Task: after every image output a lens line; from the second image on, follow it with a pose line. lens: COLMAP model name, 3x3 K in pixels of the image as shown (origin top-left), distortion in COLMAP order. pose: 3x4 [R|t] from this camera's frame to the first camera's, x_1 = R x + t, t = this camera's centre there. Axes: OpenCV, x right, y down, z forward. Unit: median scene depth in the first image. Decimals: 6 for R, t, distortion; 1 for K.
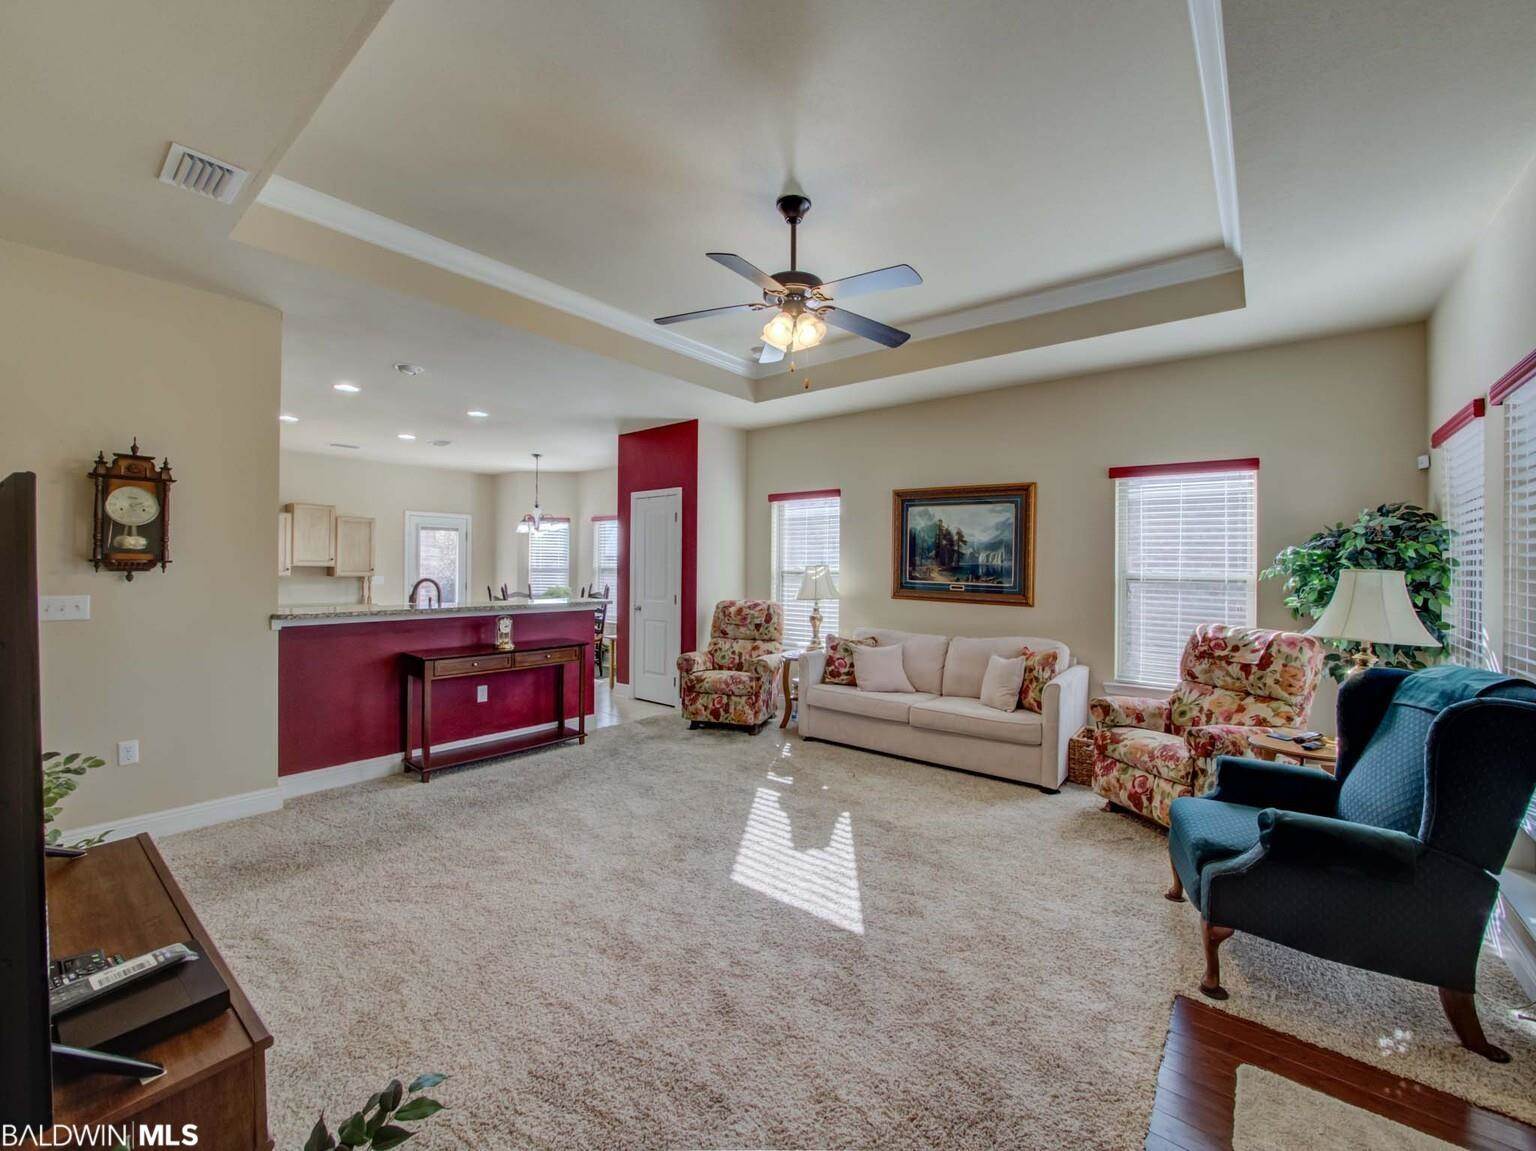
lens RADIAL K [[629.1, 0, 770.8], [0, 629.1, 564.5], [0, 0, 1]] dist [-0.034713, 0.007520]
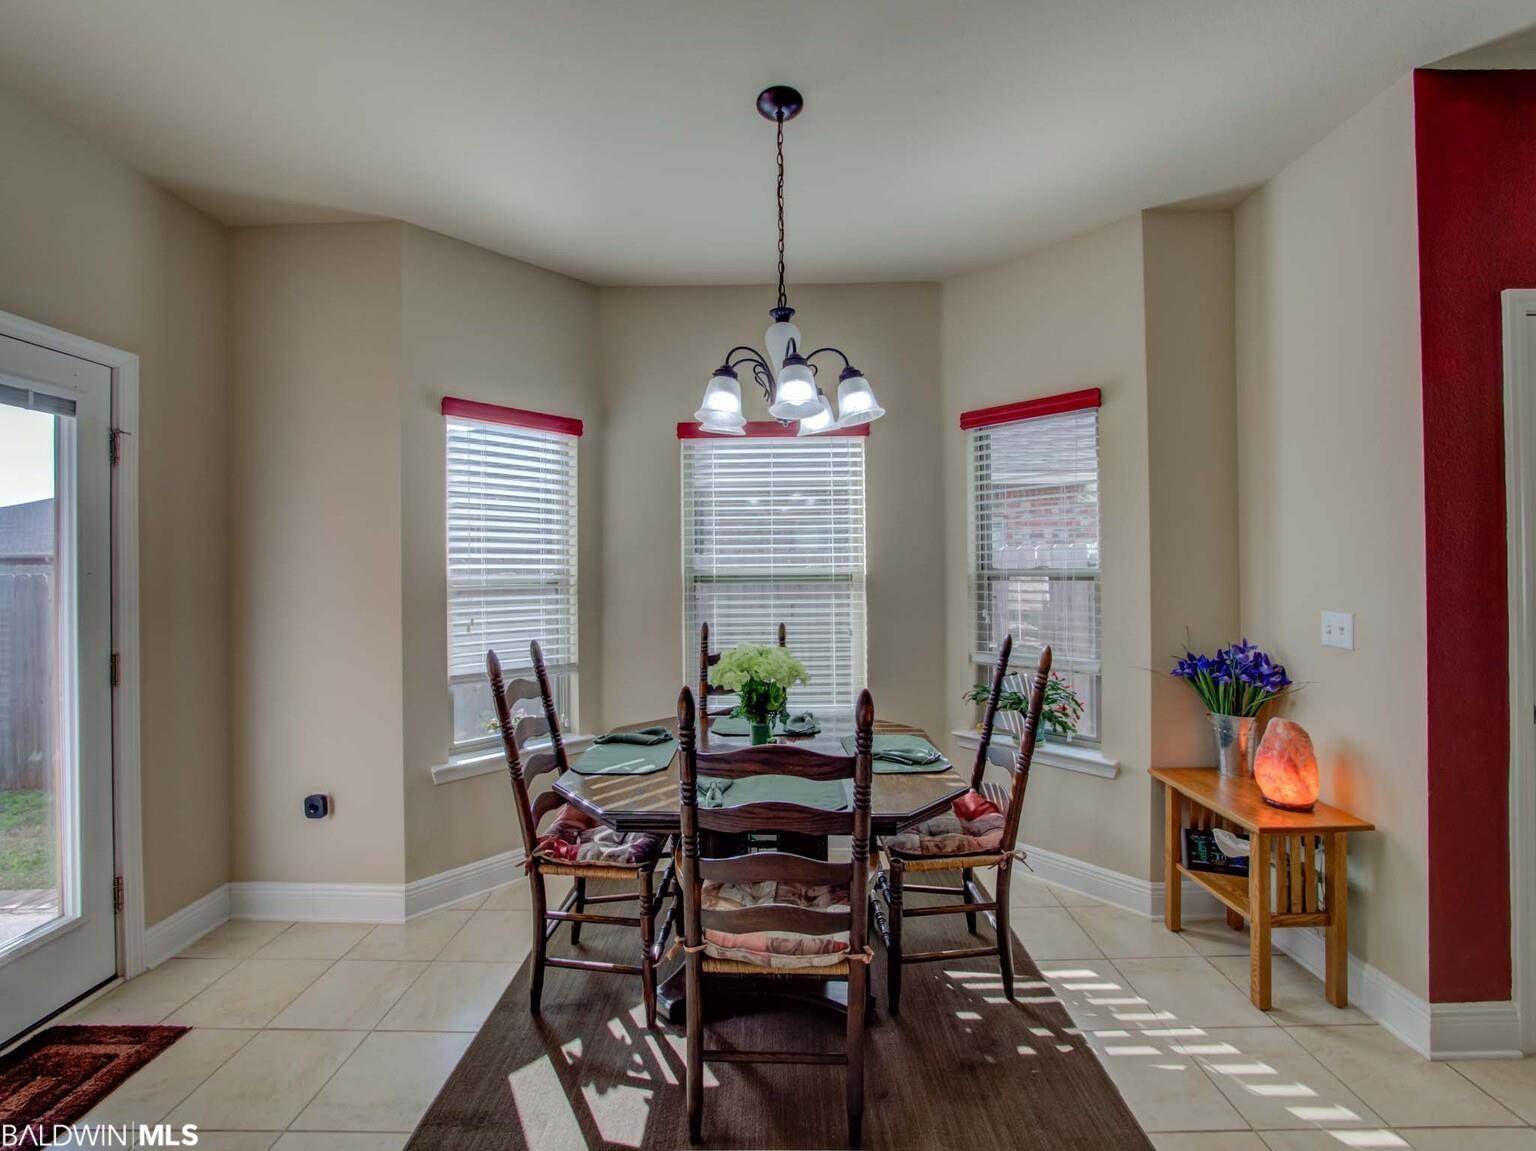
lens RADIAL K [[629.1, 0, 770.8], [0, 629.1, 564.5], [0, 0, 1]] dist [-0.034713, 0.007520]
pose [[0.790384, -0.015797, 0.612409, -0.809047], [0.016444, 0.999854, 0.004568, -0.000484], [-0.612392, 0.006460, 0.790528, 1.273290]]
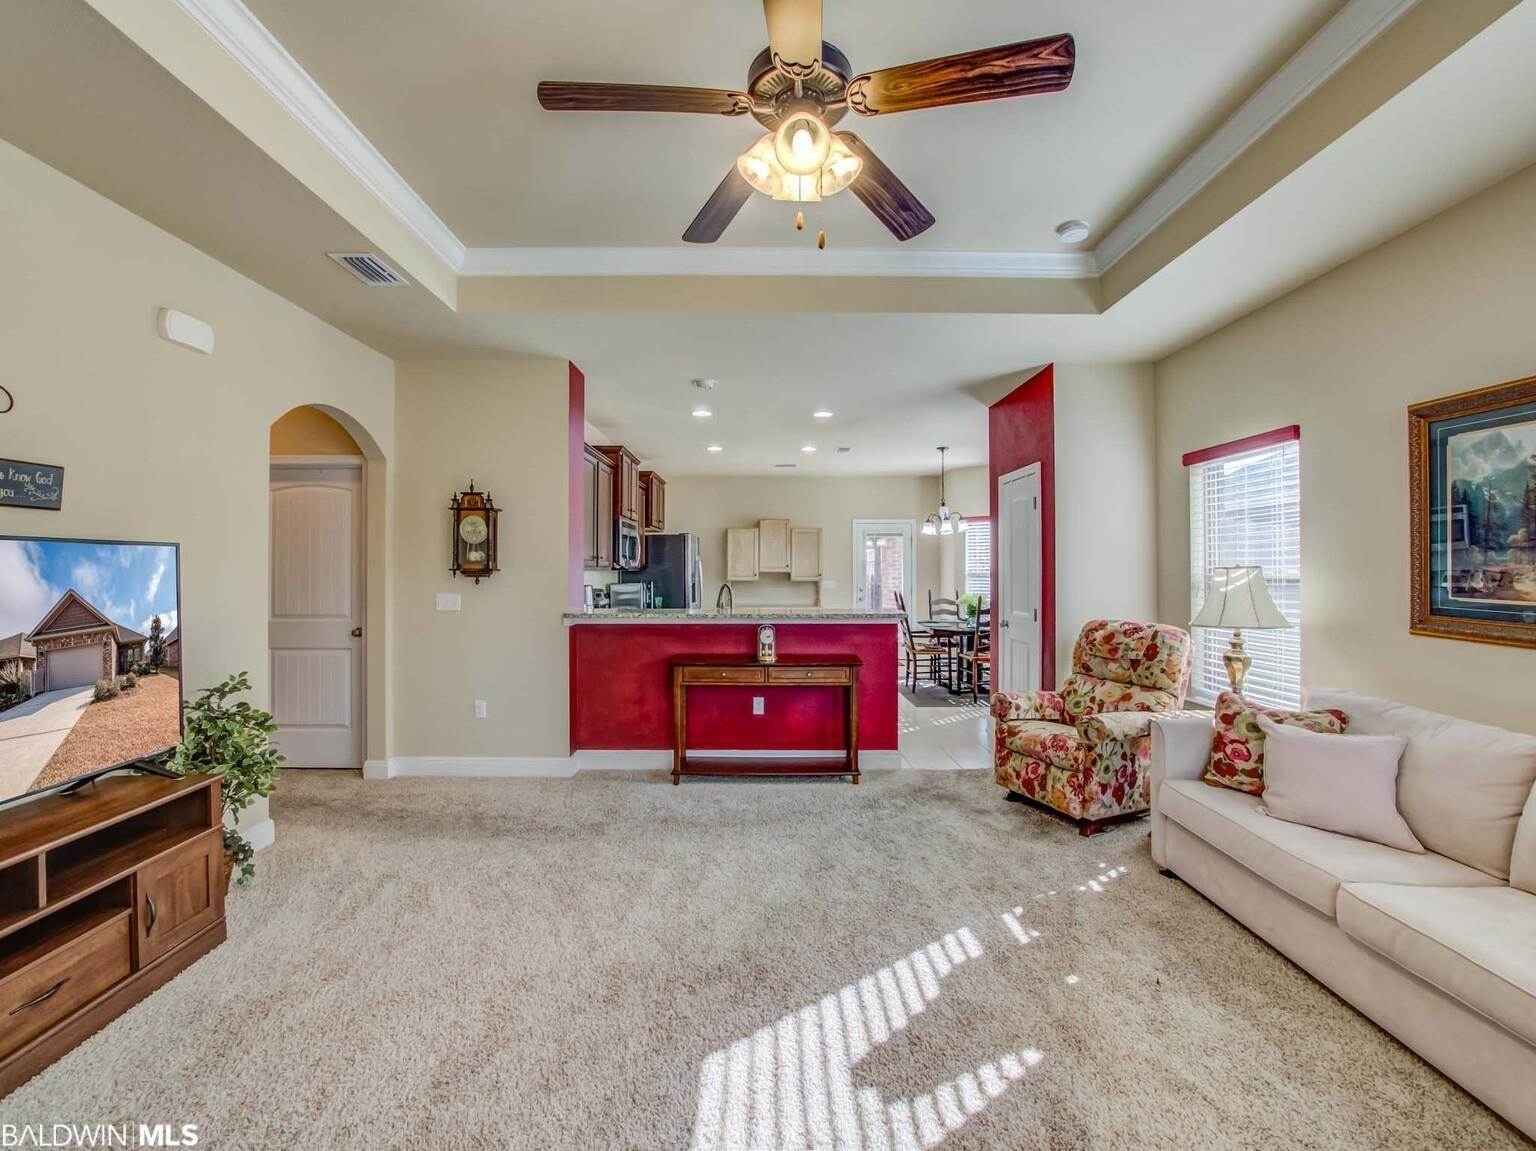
lens RADIAL K [[629.1, 0, 770.8], [0, 629.1, 564.5], [0, 0, 1]] dist [-0.034713, 0.007520]
pose [[0.636140, -0.014017, -0.771446, 0.259949], [0.008680, 0.999902, -0.011010, 0.002217], [0.771525, 0.000308, 0.636200, 0.358073]]
